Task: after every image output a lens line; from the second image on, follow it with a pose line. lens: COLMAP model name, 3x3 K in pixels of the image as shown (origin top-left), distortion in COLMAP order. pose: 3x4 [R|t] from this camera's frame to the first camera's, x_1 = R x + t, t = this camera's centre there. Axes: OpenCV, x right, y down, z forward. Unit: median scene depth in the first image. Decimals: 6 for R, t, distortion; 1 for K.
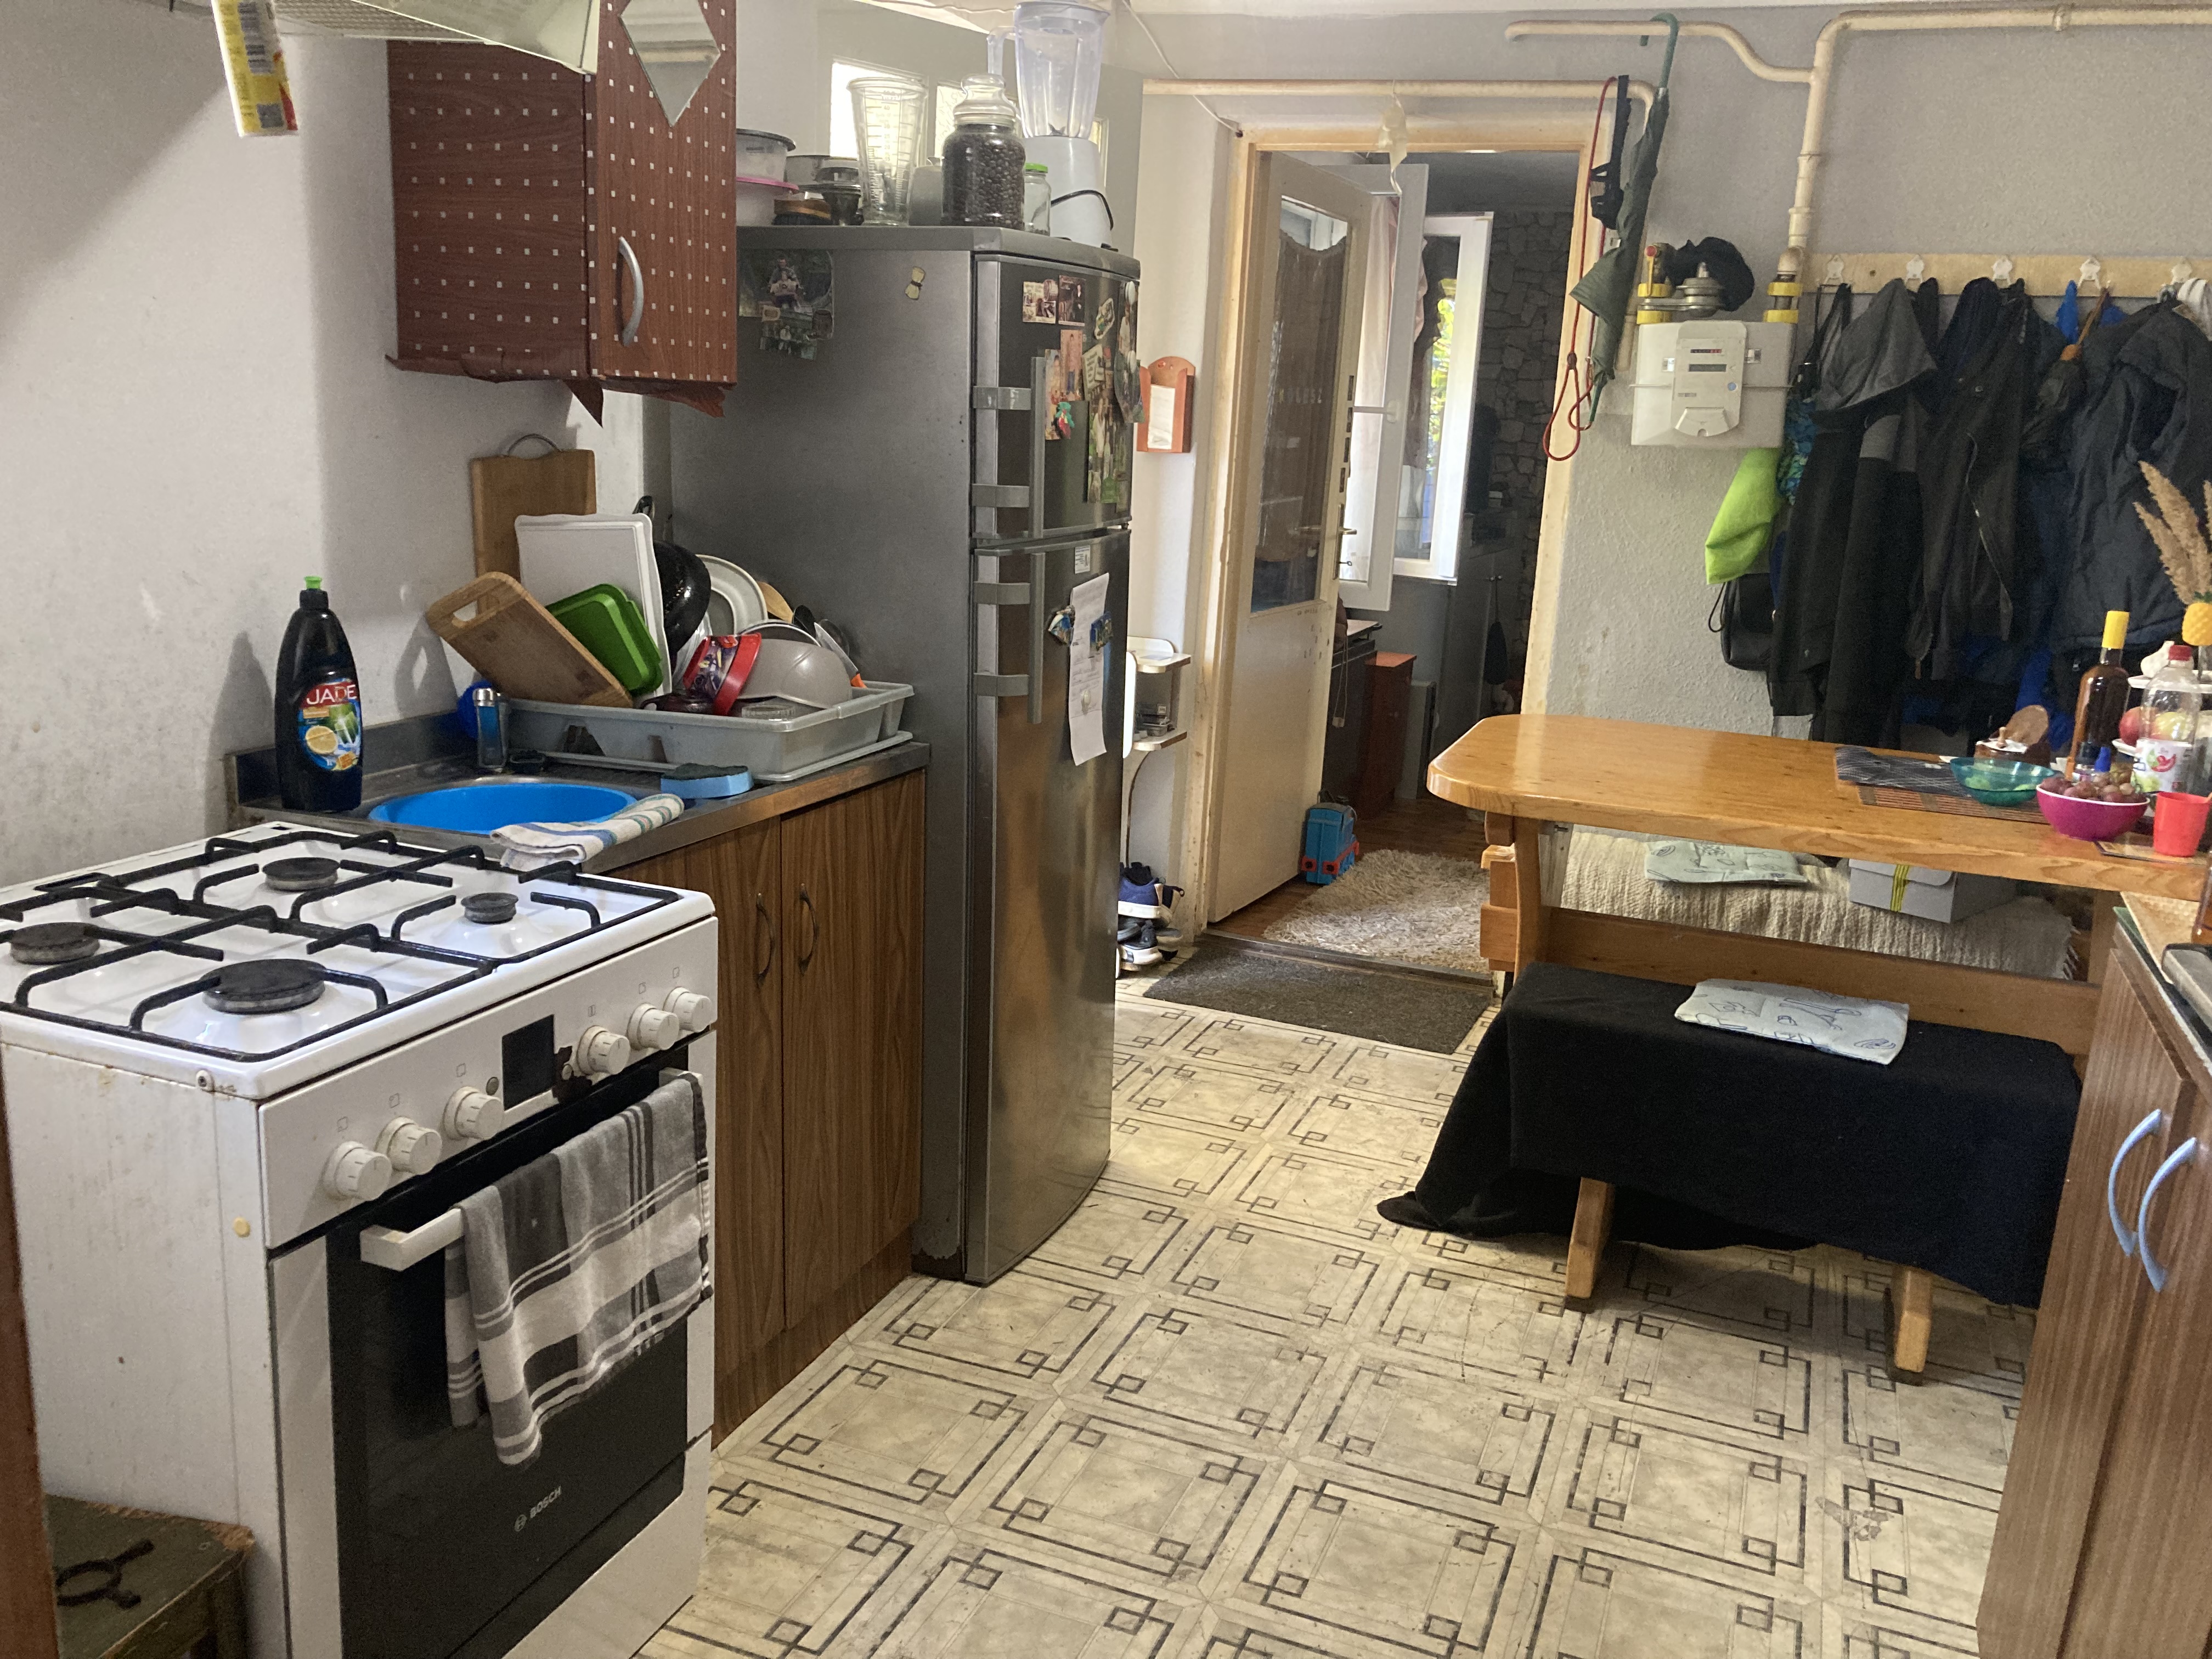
lens RADIAL K [[1806.3, 0, 1134.8], [0, 1806.3, 836.4], [0, 0, 1]] dist [0.034041, -0.005484]
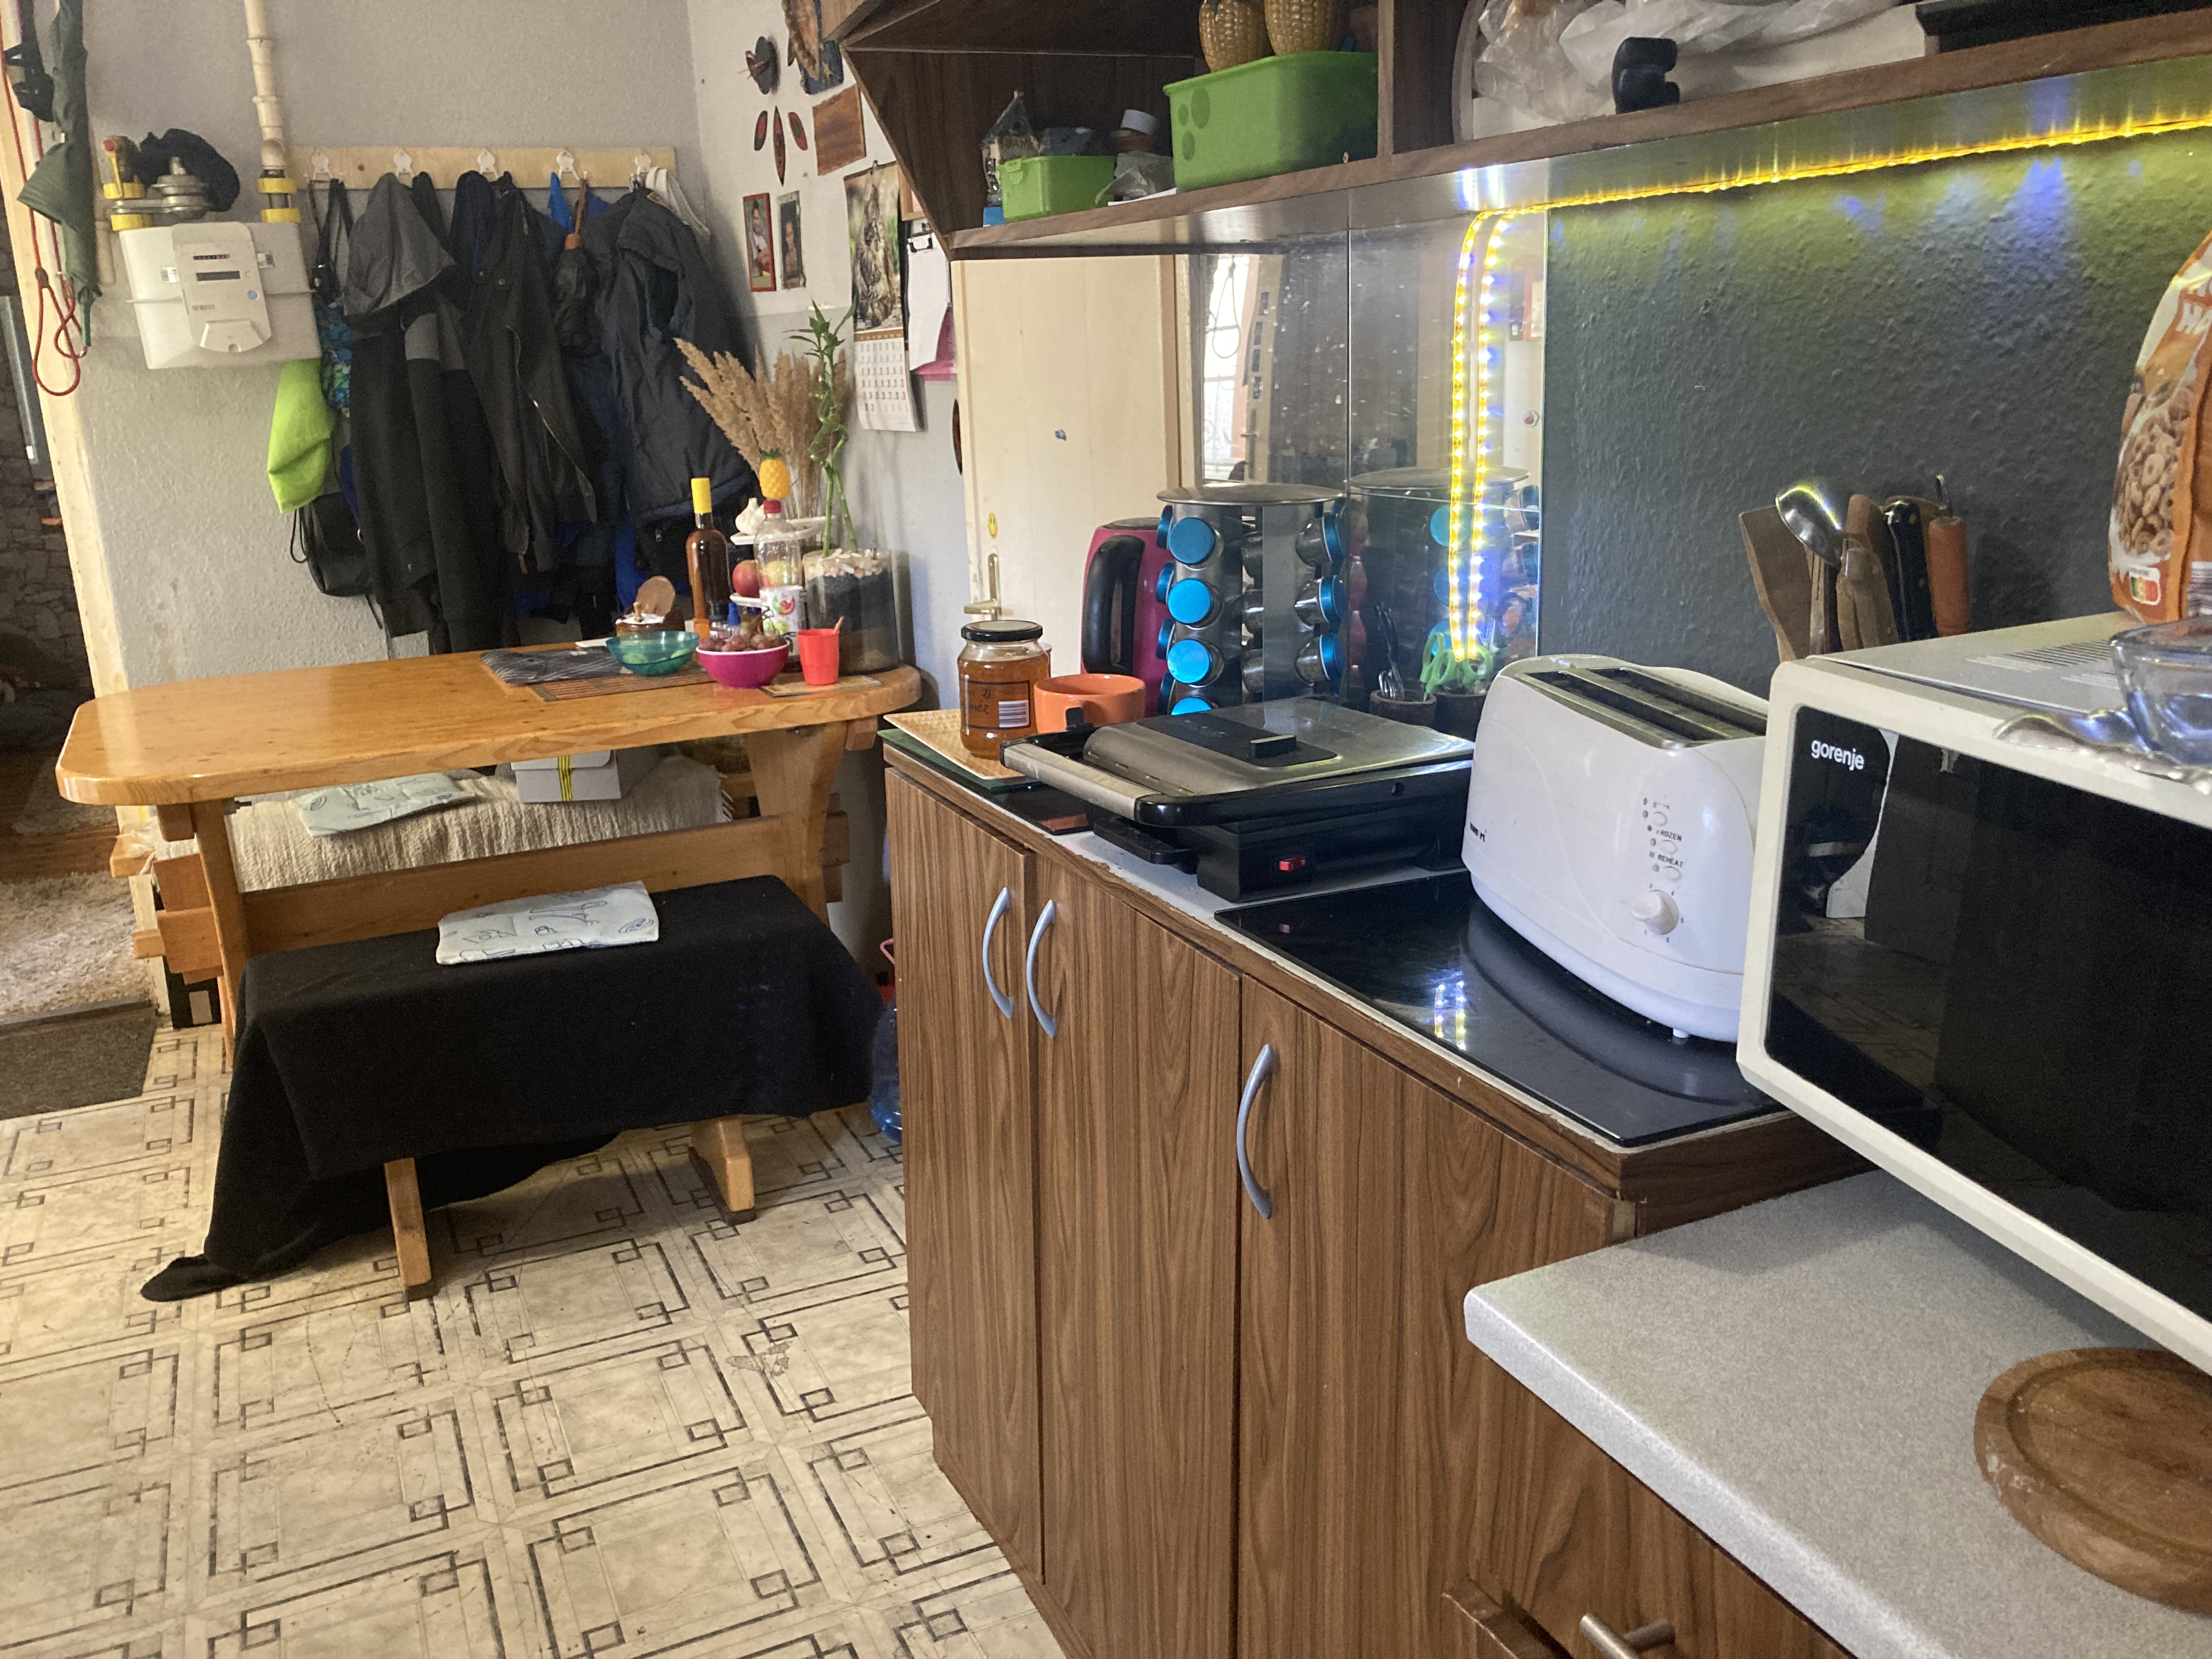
lens RADIAL K [[1815.8, 0, 1067.4], [0, 1815.8, 825.6], [0, 0, 1]] dist [0.033937, 0.000497]
pose [[0.702722, -0.264945, 0.660293, -0.078725], [0.240627, 0.961890, 0.129873, -0.013711], [-0.669538, 0.067620, 0.739694, 0.071548]]
